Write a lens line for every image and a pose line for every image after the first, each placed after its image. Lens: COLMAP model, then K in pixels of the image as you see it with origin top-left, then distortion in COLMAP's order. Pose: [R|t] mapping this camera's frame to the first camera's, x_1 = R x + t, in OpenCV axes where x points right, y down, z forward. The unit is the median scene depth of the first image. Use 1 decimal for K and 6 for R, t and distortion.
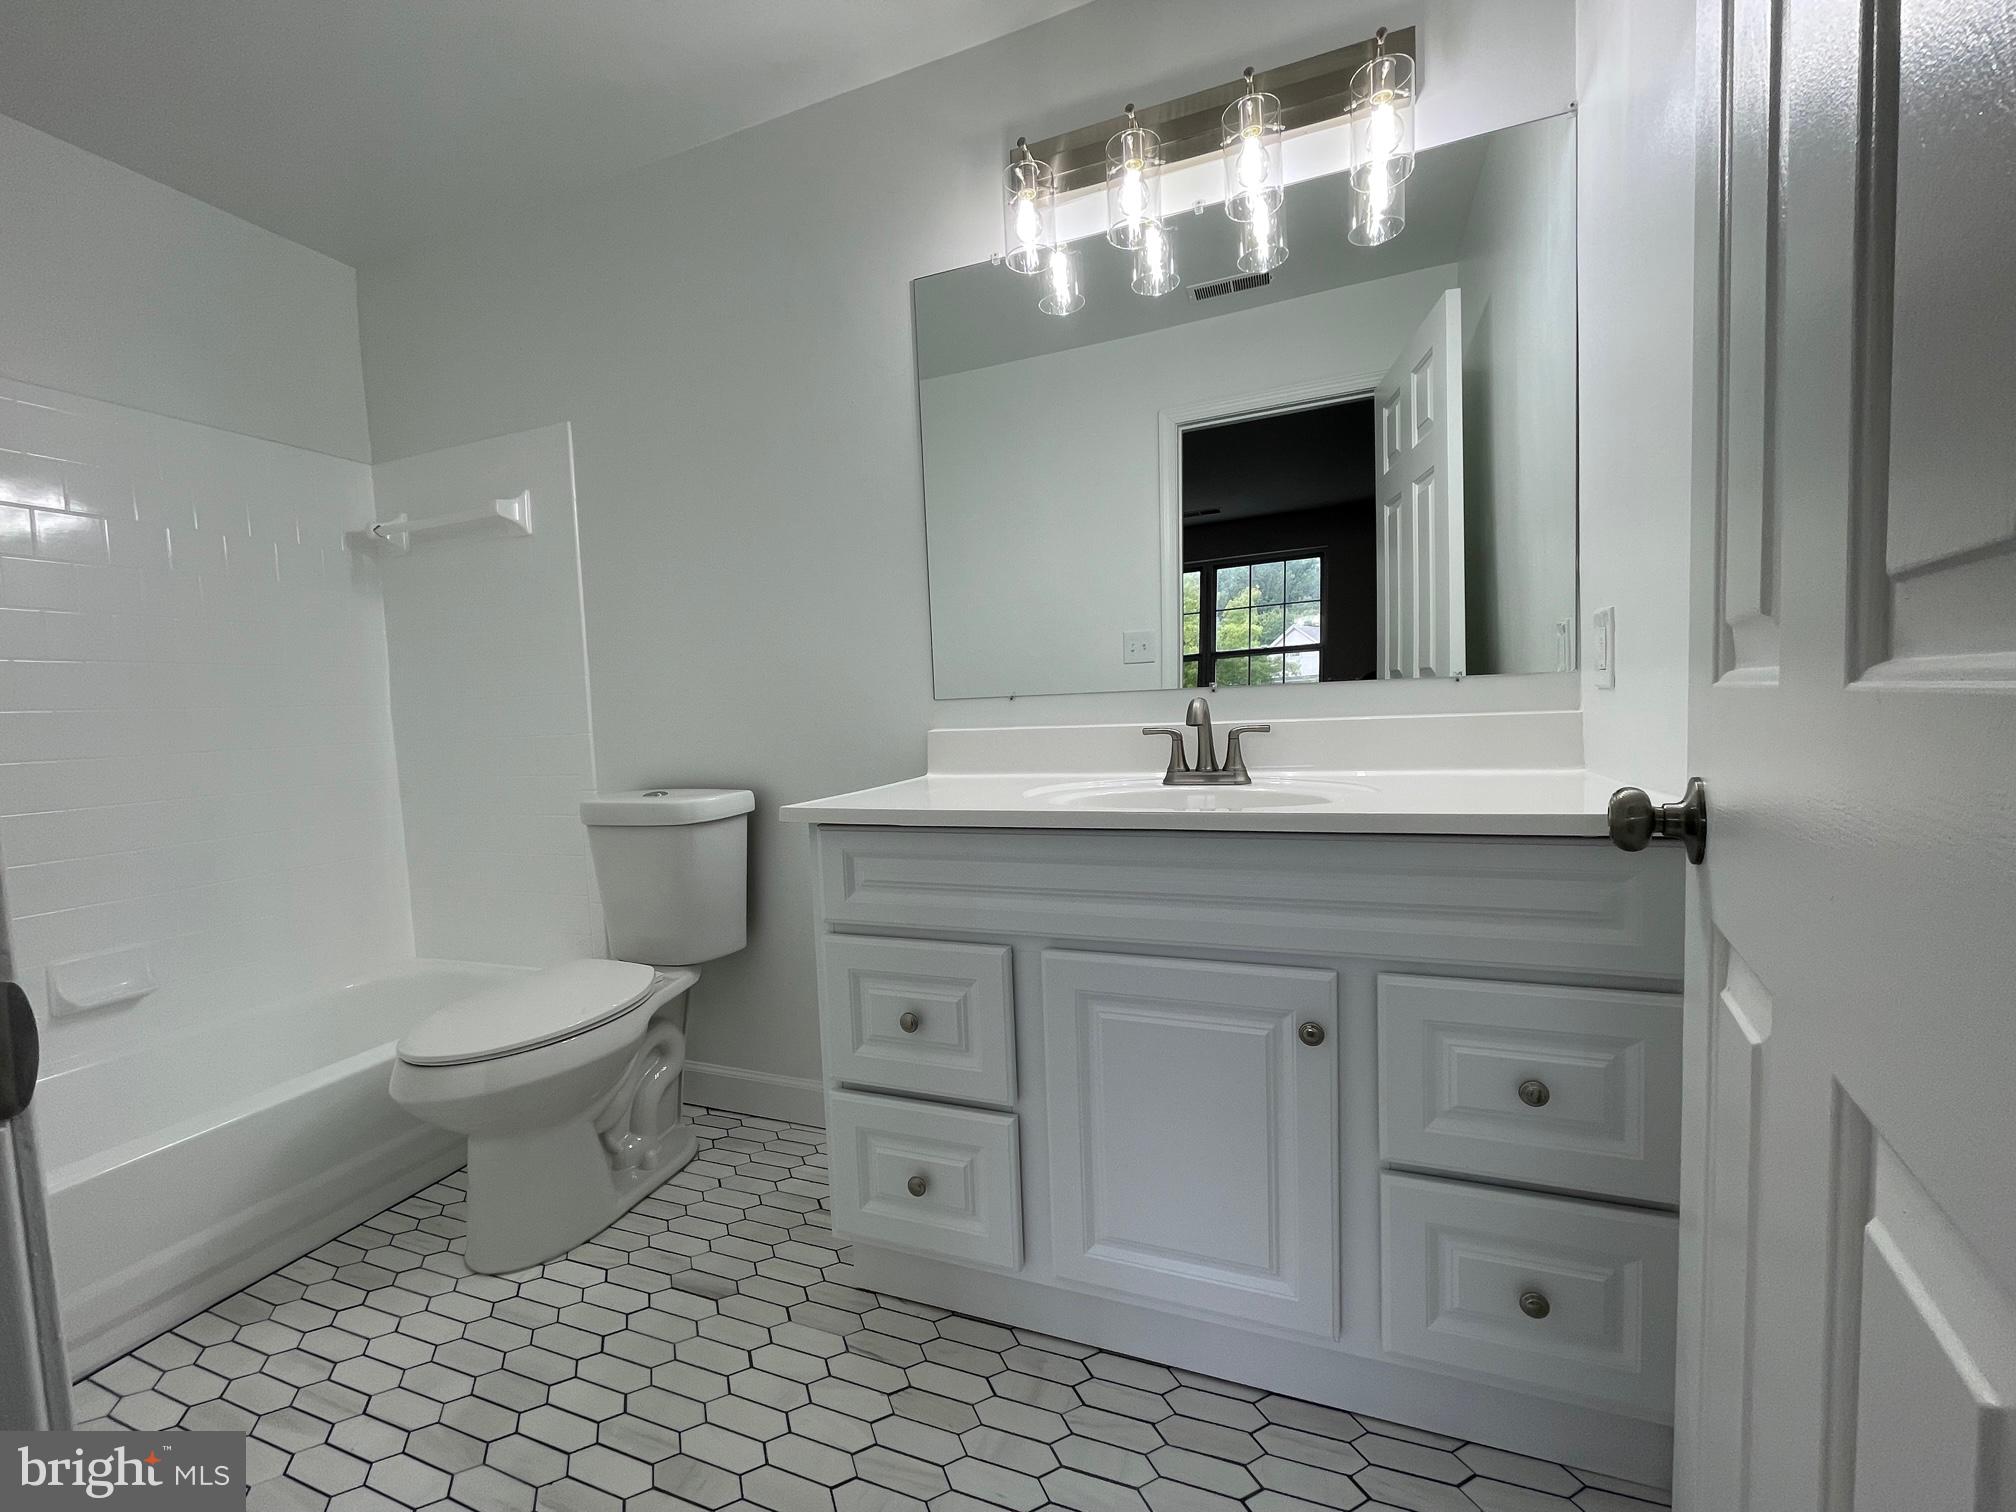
lens RADIAL K [[811.9, 0, 1009.0], [0, 811.9, 749.3], [0, 0, 1]] dist [-0.001764, -0.000982]
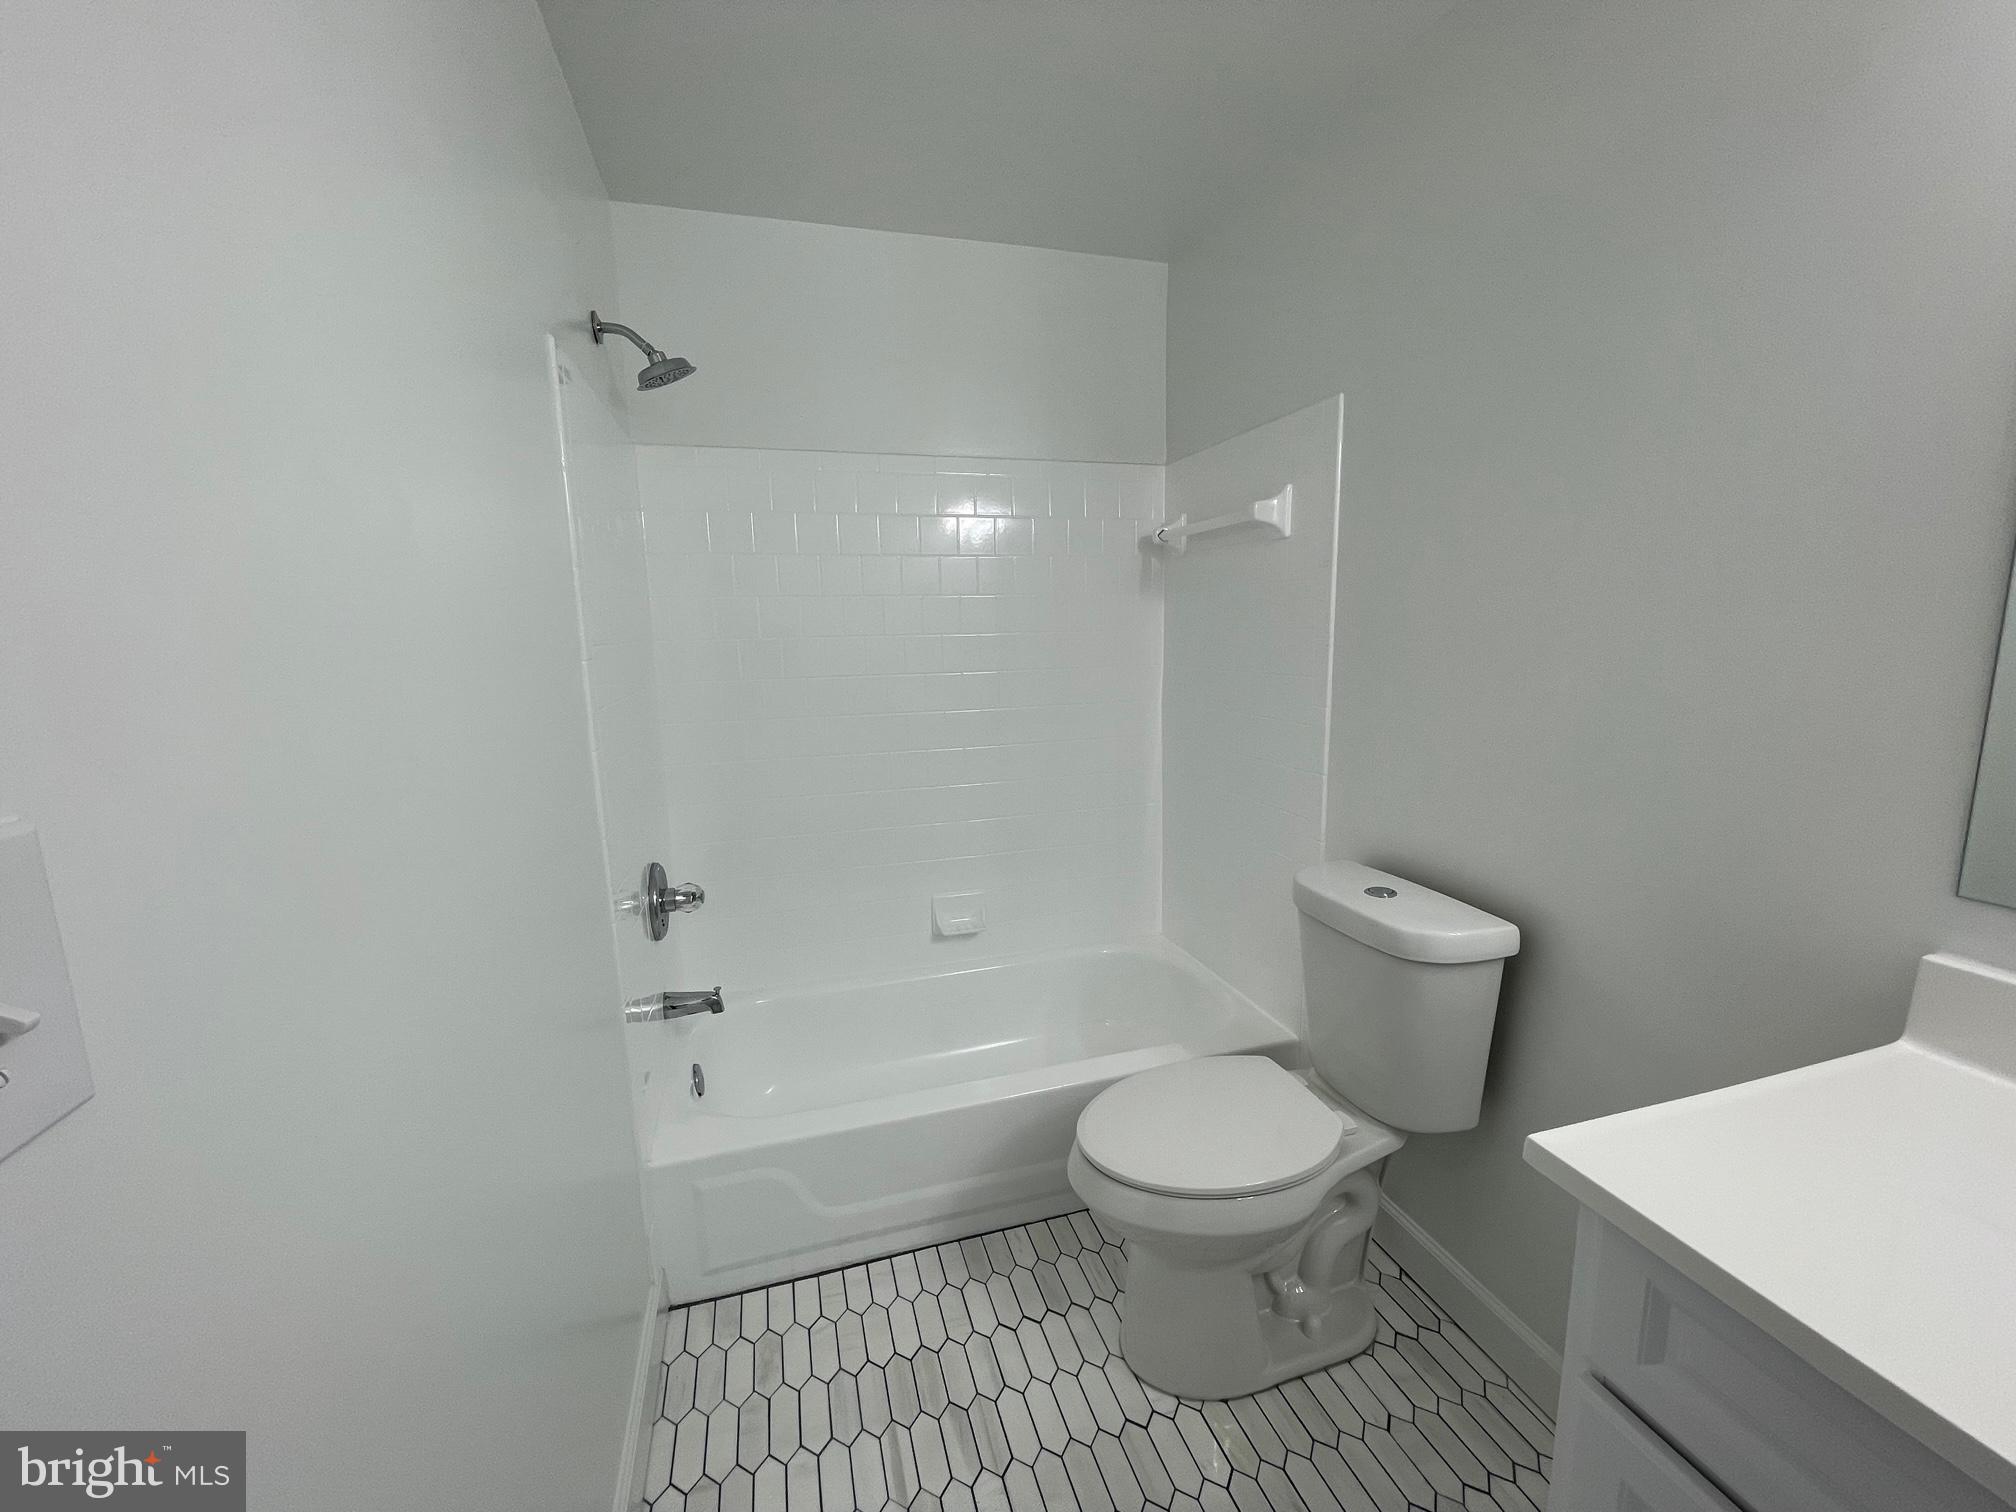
lens RADIAL K [[811.9, 0, 1023.1], [0, 811.9, 758.3], [0, 0, 1]] dist [-0.001764, -0.000982]
pose [[0.615235, 0.155574, -0.772841, -0.069243], [-0.055670, 0.986461, 0.154259, -0.168145], [0.786376, -0.051882, 0.615566, 0.266539]]
